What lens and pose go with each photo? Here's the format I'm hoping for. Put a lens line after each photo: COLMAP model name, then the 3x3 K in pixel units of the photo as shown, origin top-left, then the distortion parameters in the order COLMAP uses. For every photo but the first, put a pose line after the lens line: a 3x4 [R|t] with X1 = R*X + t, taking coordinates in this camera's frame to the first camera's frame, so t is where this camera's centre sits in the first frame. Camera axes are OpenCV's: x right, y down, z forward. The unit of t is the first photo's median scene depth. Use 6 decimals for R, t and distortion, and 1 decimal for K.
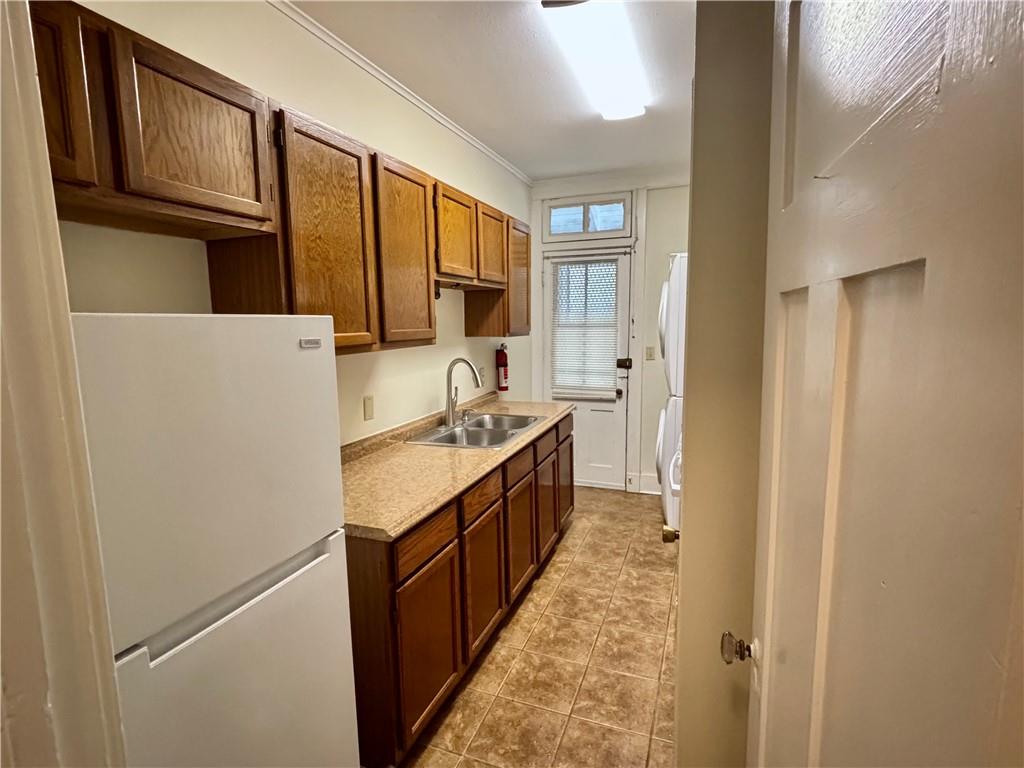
lens RADIAL K [[505.9, 0, 513.5], [0, 505.9, 385.6], [0, 0, 1]] dist [0.029051, -0.033522]
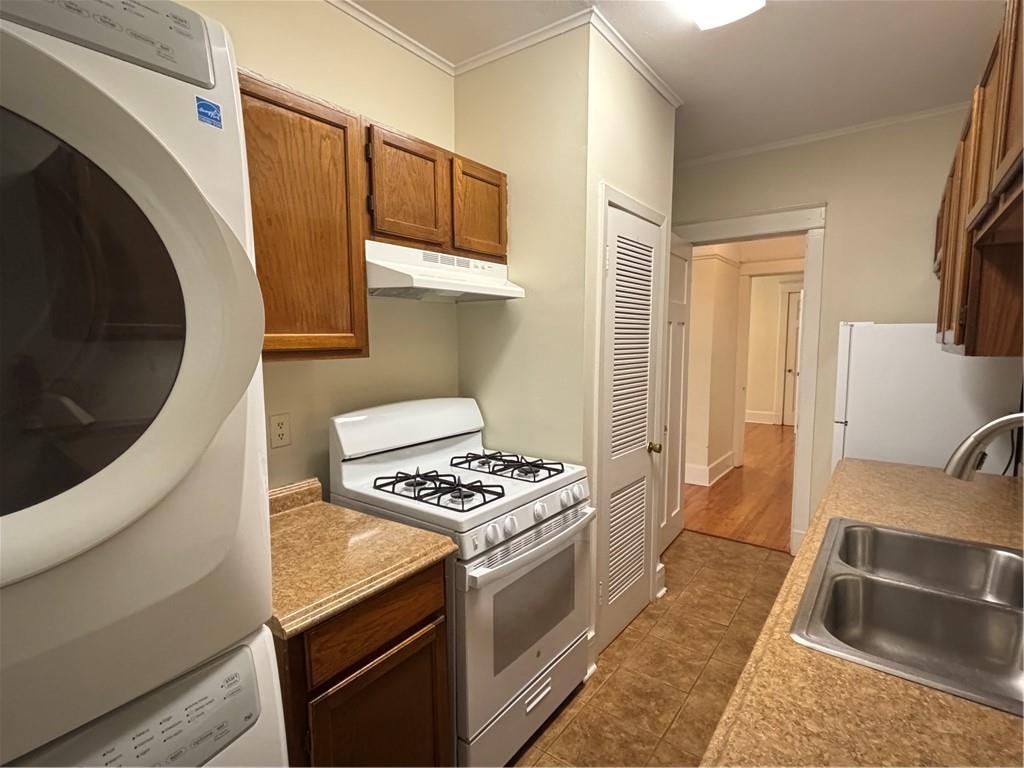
lens RADIAL K [[505.9, 0, 513.5], [0, 505.9, 385.6], [0, 0, 1]] dist [0.029051, -0.033522]
pose [[-0.962142, -0.012155, 0.272277, 0.120098], [0.049950, 0.974221, 0.219999, -0.126318], [-0.267932, 0.225270, -0.936731, 1.058099]]
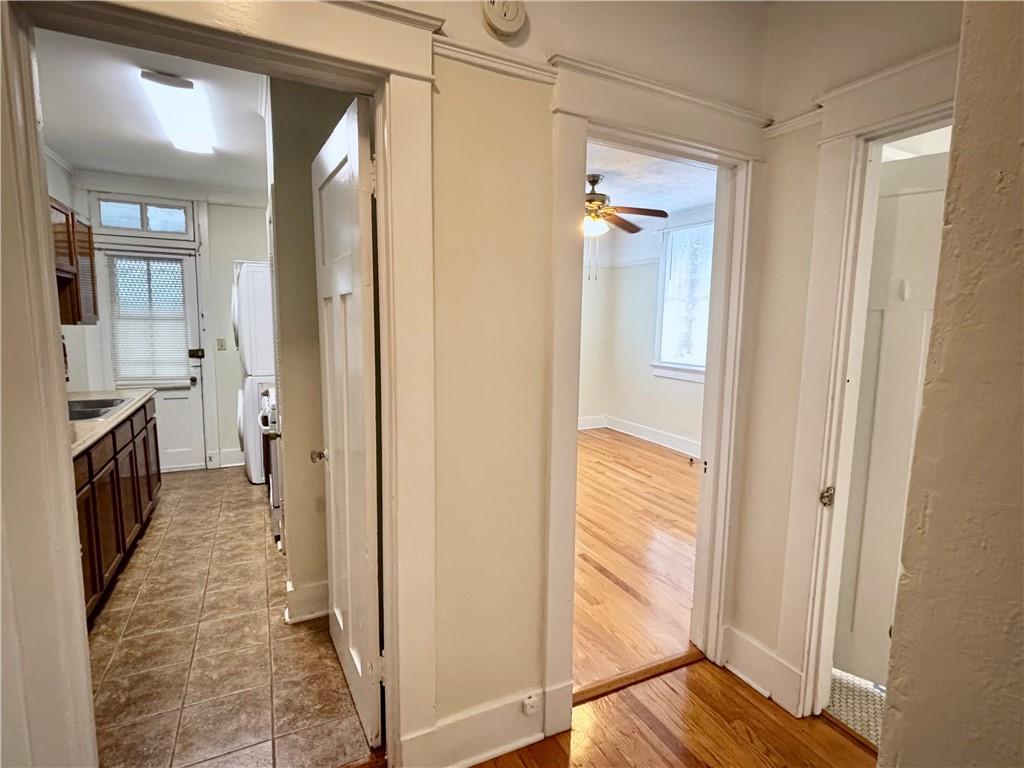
lens RADIAL K [[505.9, 0, 513.5], [0, 505.9, 385.6], [0, 0, 1]] dist [0.029051, -0.033522]
pose [[0.673699, -0.065975, 0.736055, -0.154966], [0.071561, 0.997150, 0.023880, 0.054940], [-0.735533, 0.036585, 0.676500, -0.295821]]
